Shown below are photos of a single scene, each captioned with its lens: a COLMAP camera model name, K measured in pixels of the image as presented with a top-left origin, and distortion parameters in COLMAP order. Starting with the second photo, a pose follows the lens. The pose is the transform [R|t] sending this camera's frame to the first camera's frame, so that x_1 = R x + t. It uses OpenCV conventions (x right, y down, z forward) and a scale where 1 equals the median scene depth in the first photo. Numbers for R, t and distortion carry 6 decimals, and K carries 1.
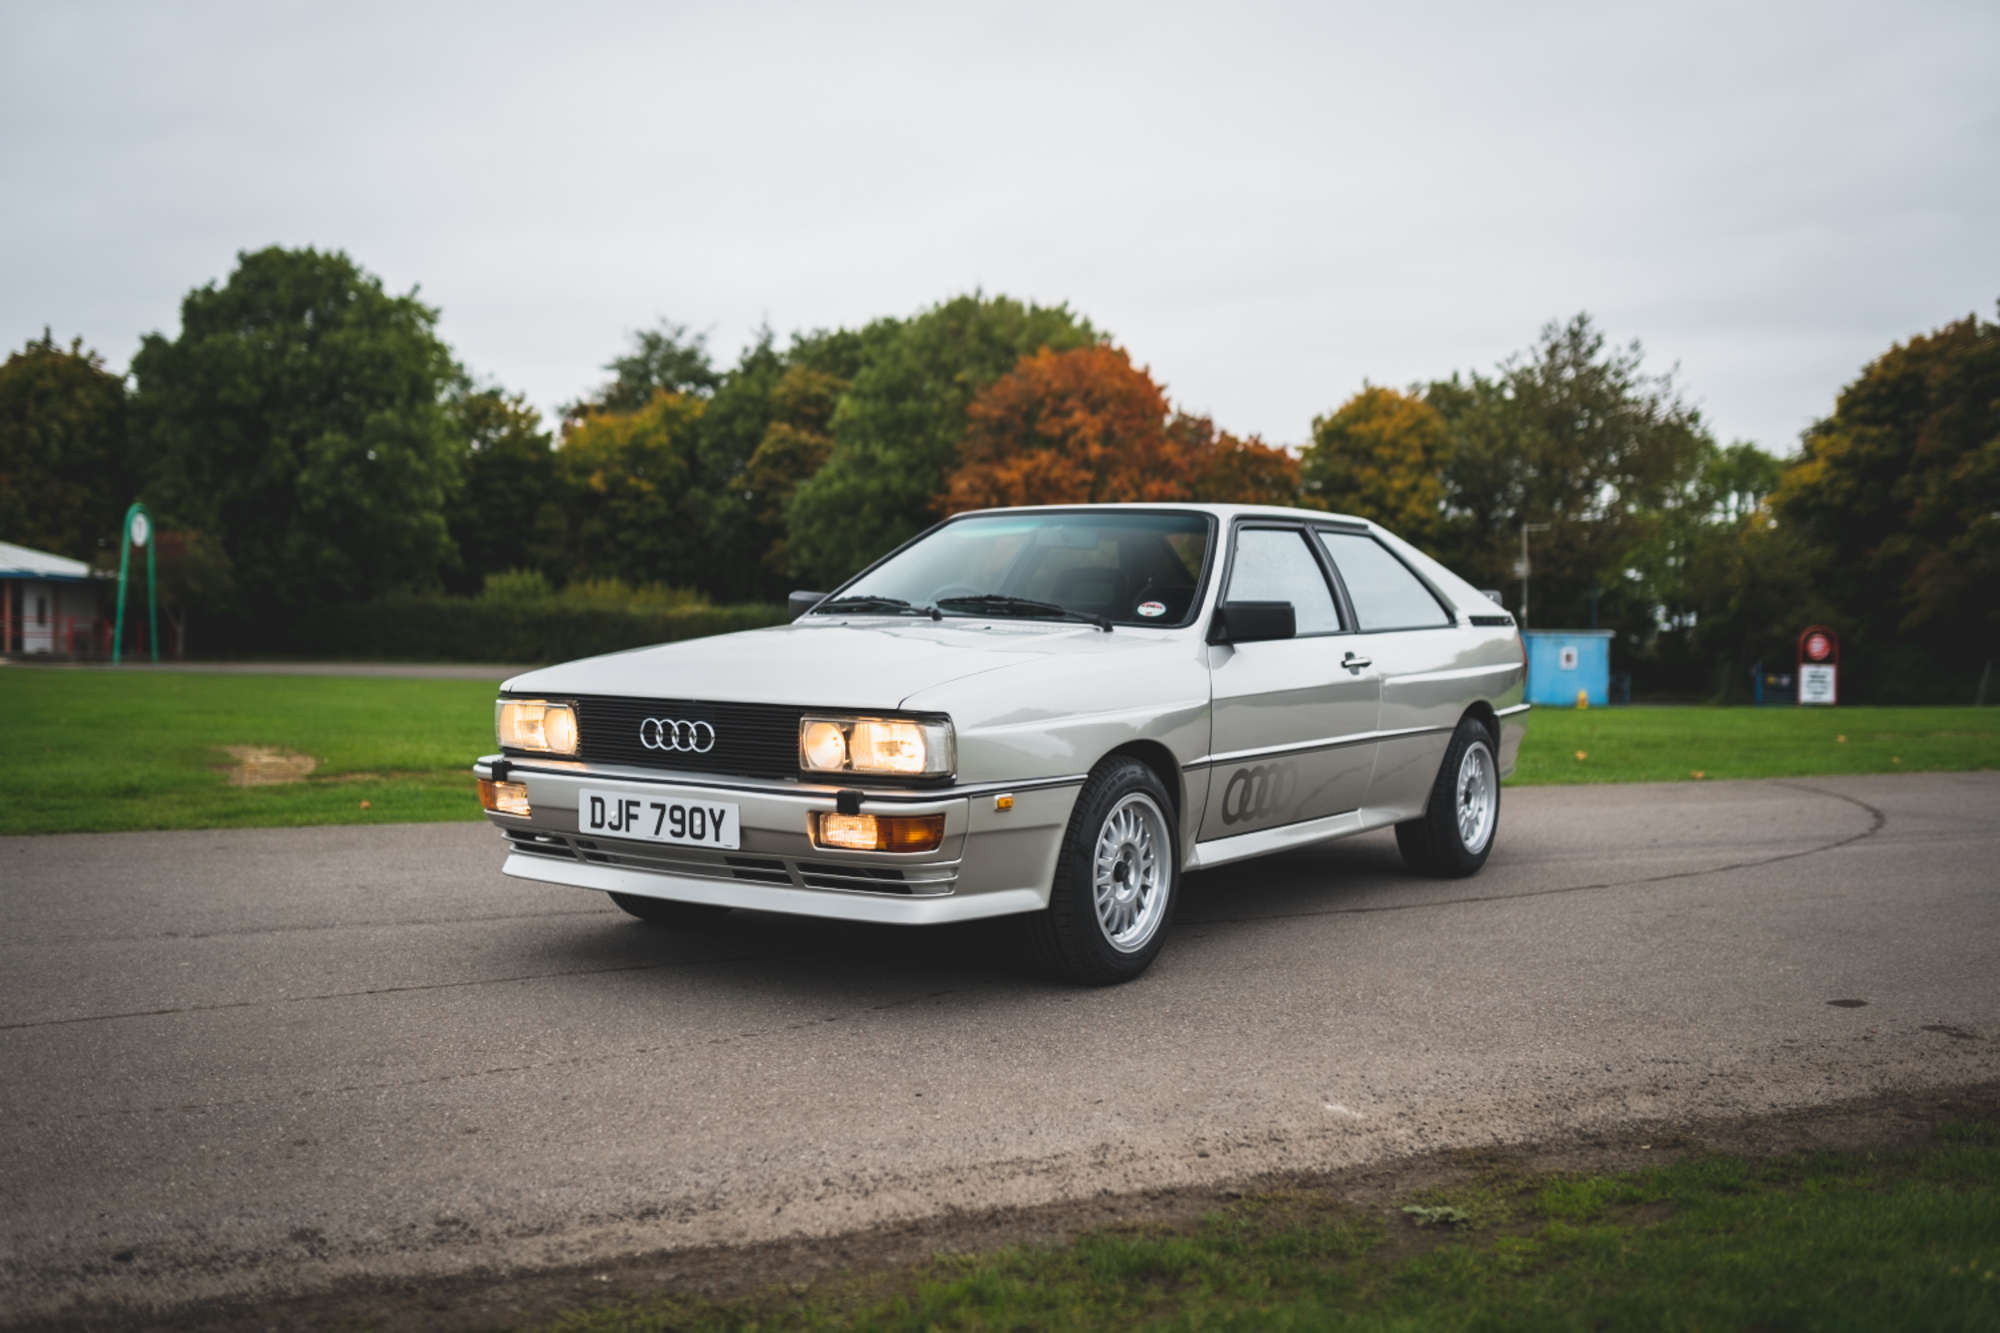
lens RADIAL K [[1985.4, 0, 1020.4], [0, 1985.4, 664.5], [0, 0, 1]] dist [0.004236, -0.001522]
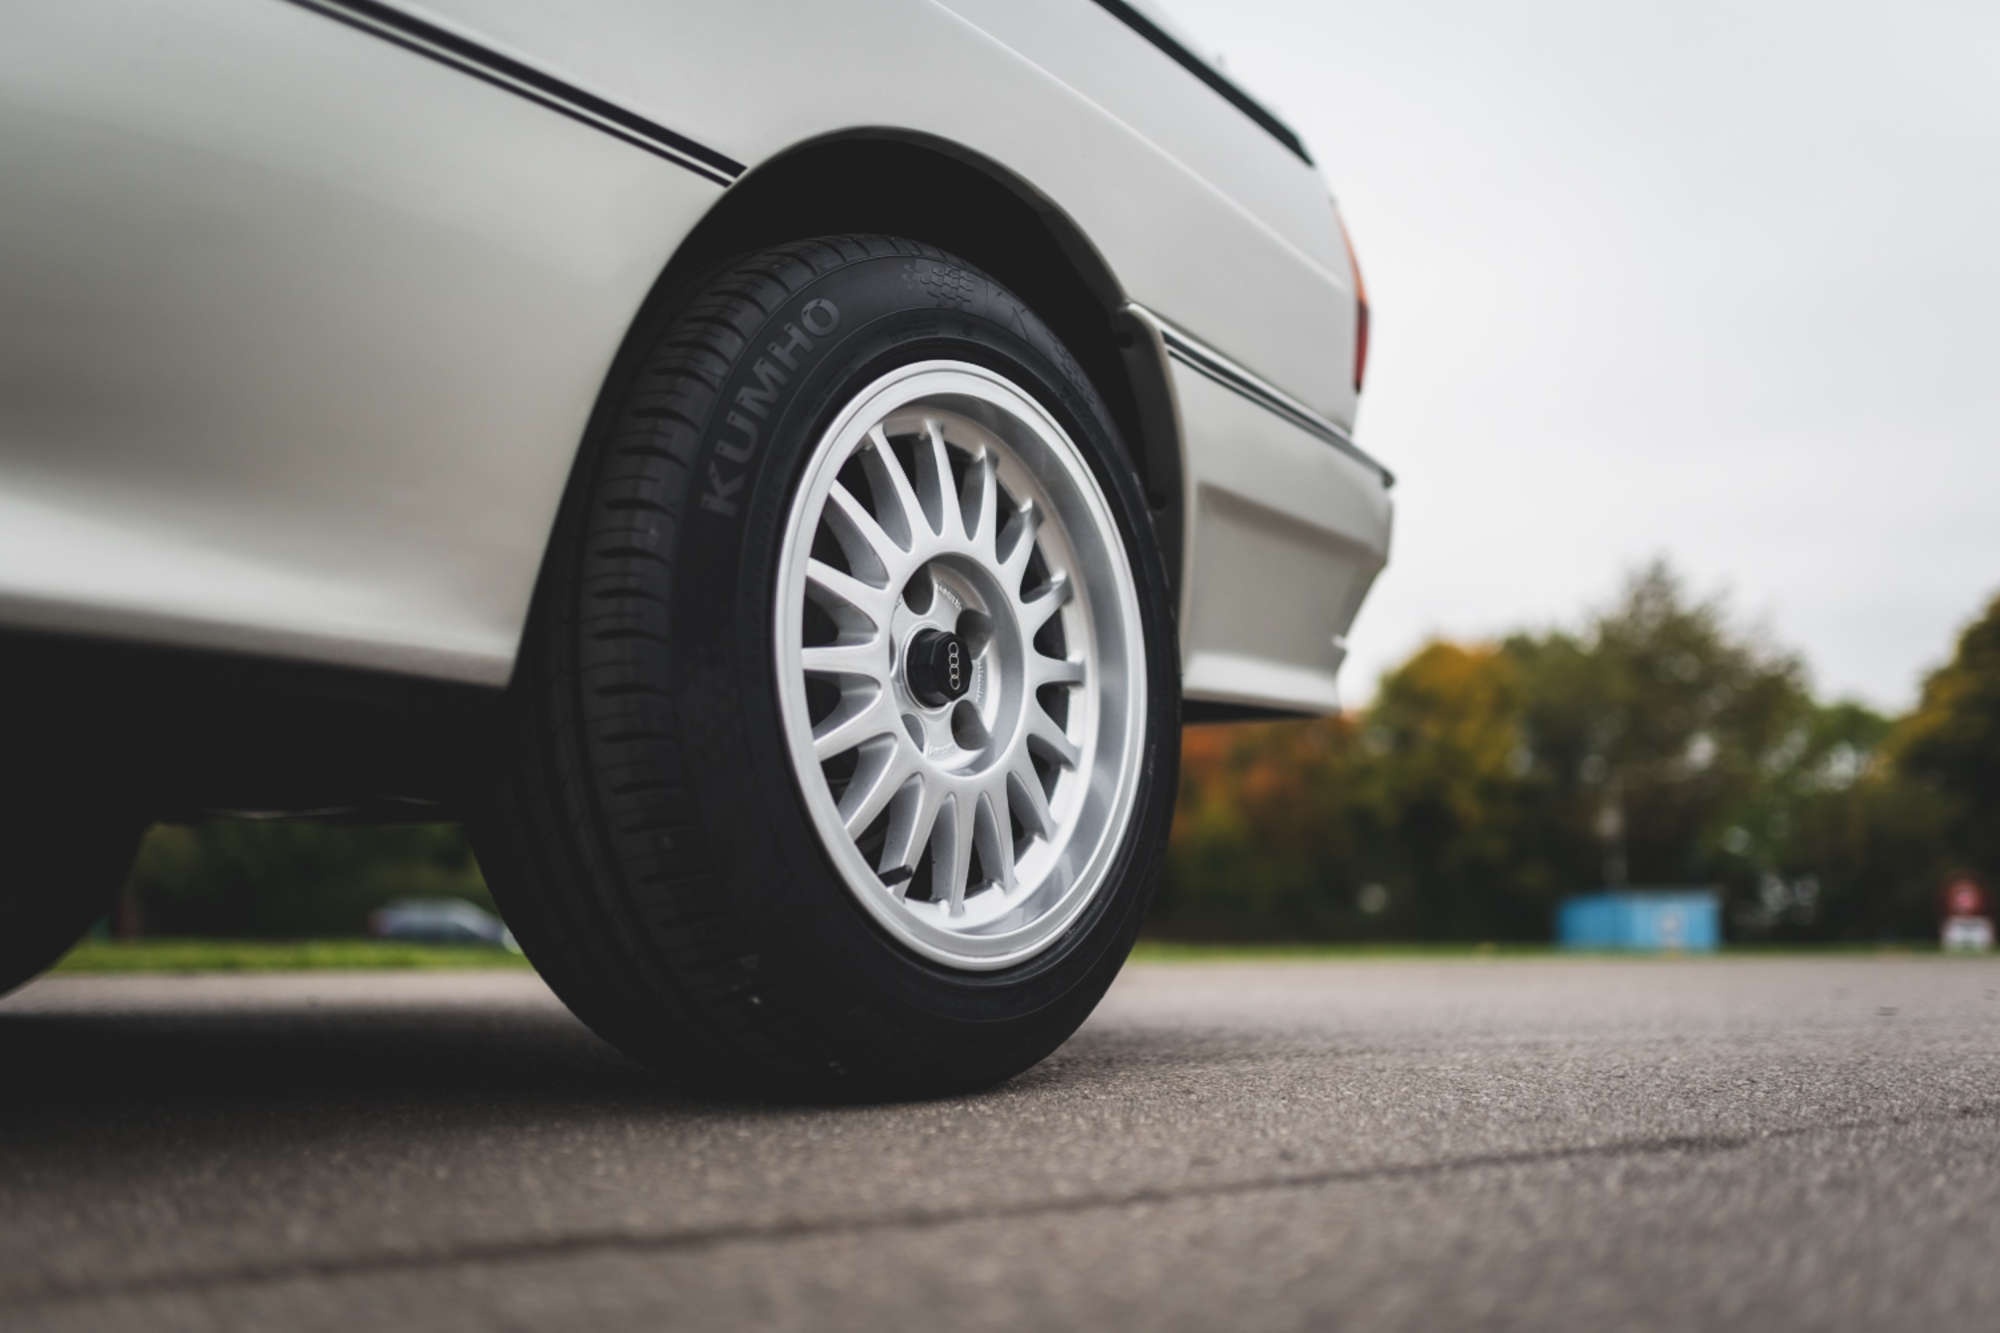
lens RADIAL K [[1945.7, 0, 994.4], [0, 1945.7, 708.7], [0, 0, 1]] dist [0.014773, 0.008813]
pose [[0.998658, -0.029043, -0.042889, 0.066632], [0.022509, 0.989078, -0.145665, 0.142843], [0.046652, 0.144504, 0.988404, 0.734507]]
